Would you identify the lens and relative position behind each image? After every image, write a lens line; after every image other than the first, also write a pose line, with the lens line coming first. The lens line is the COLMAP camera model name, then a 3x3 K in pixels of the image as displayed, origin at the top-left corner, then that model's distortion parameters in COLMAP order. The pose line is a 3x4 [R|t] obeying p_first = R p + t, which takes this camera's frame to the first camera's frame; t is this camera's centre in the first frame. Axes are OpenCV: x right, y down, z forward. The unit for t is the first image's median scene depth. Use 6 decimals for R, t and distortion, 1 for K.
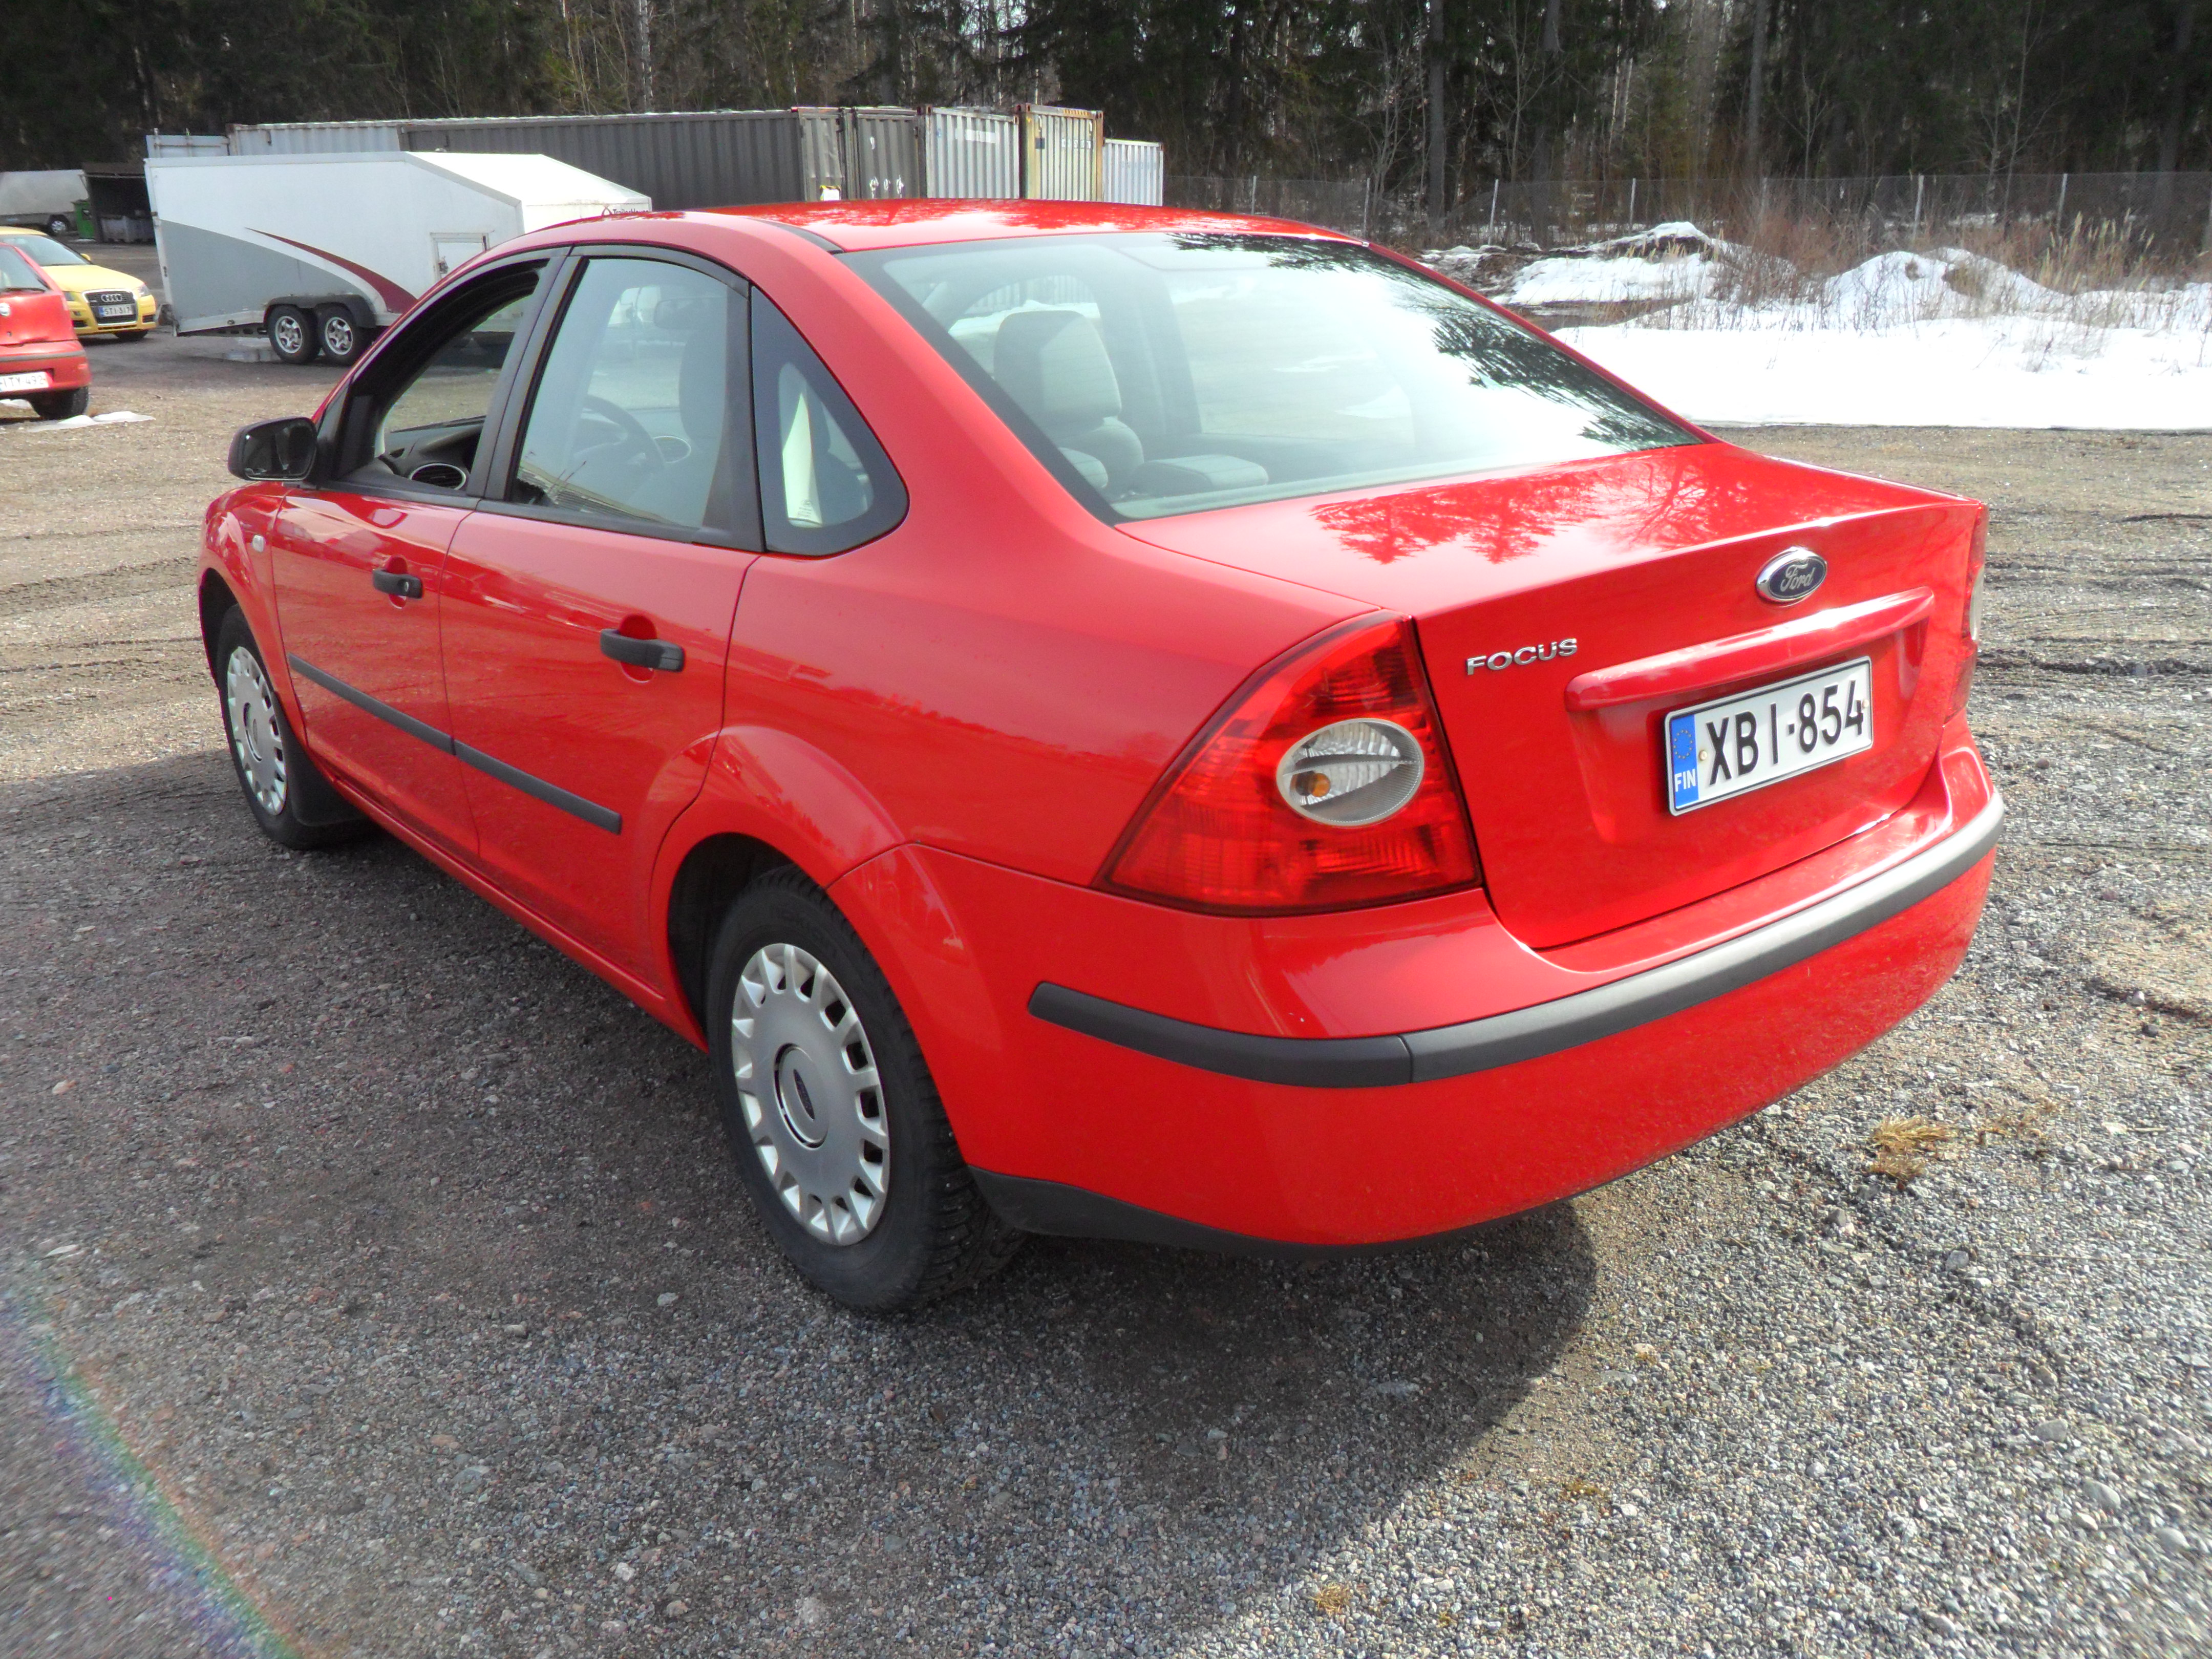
lens RADIAL K [[1734.2, 0, 1092.1], [0, 1734.2, 835.2], [0, 0, 1]] dist [-0.005894, -0.007201]
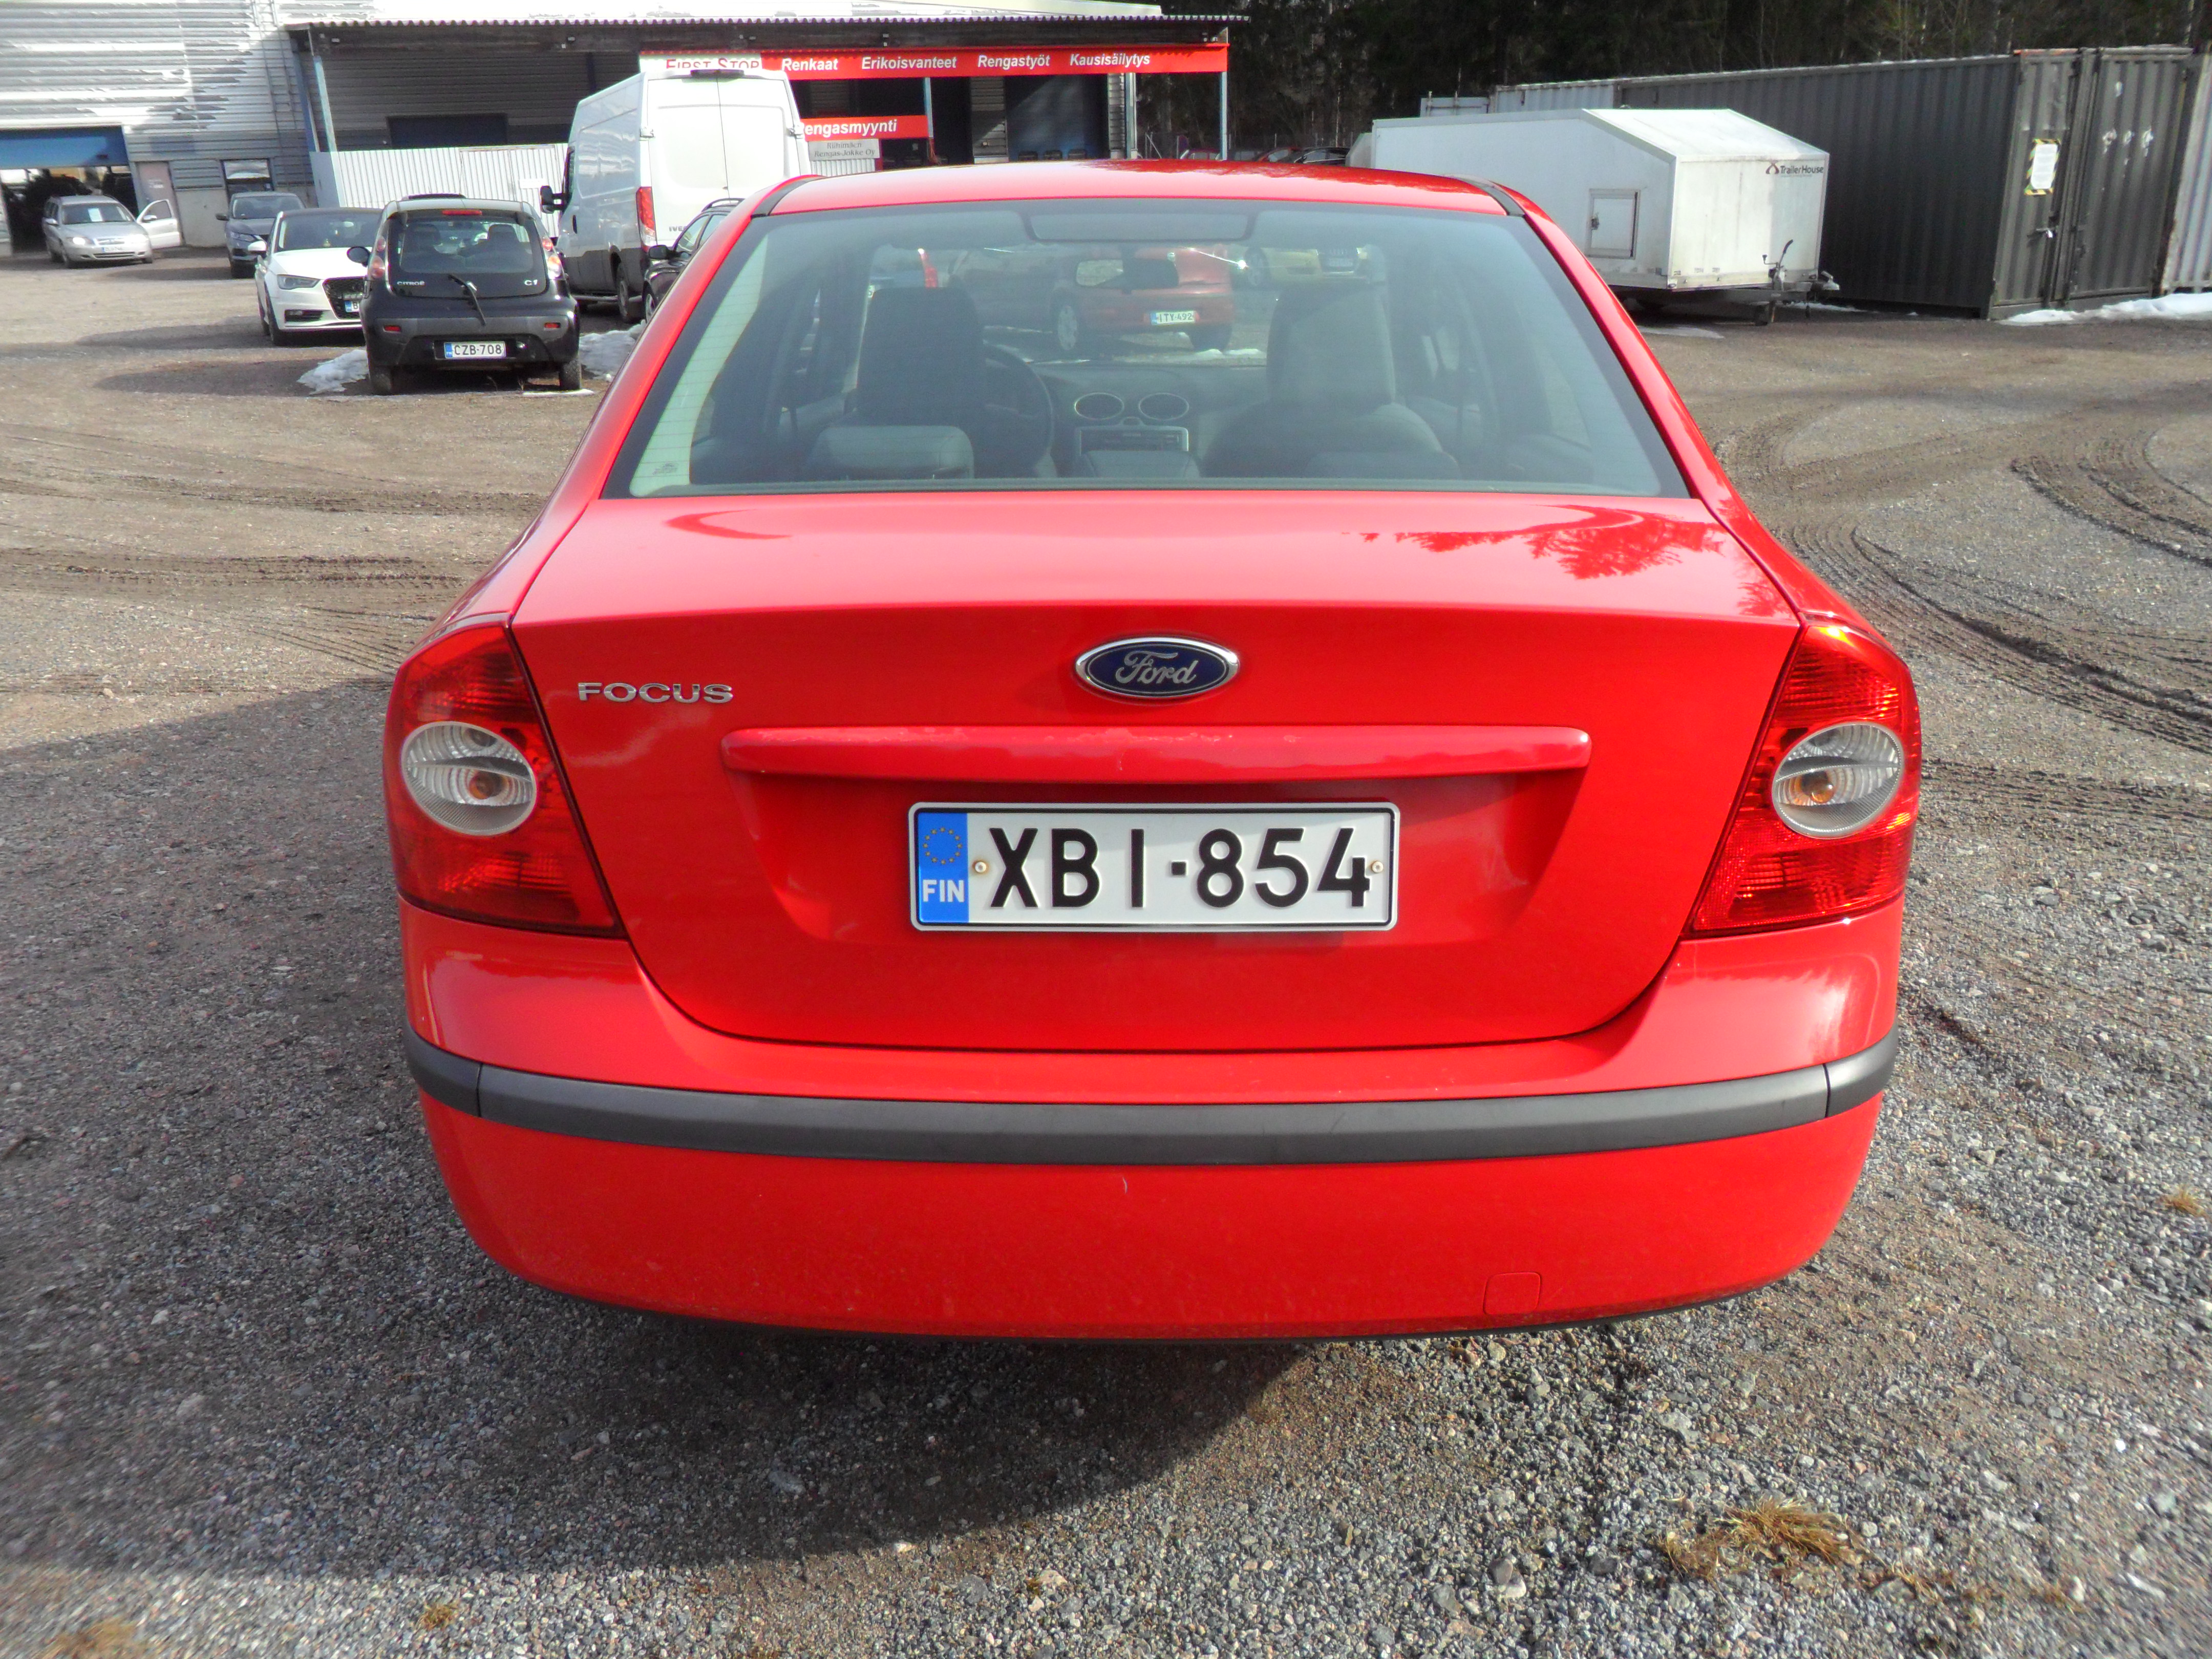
lens RADIAL K [[1734.2, 0, 1110.1], [0, 1734.2, 828.3], [0, 0, 1]] dist [-0.005894, -0.007201]
pose [[0.780897, 0.219149, -0.584956, 0.781387], [-0.208037, 0.974221, 0.087261, -0.131855], [0.589000, 0.053551, 0.806357, 0.355679]]
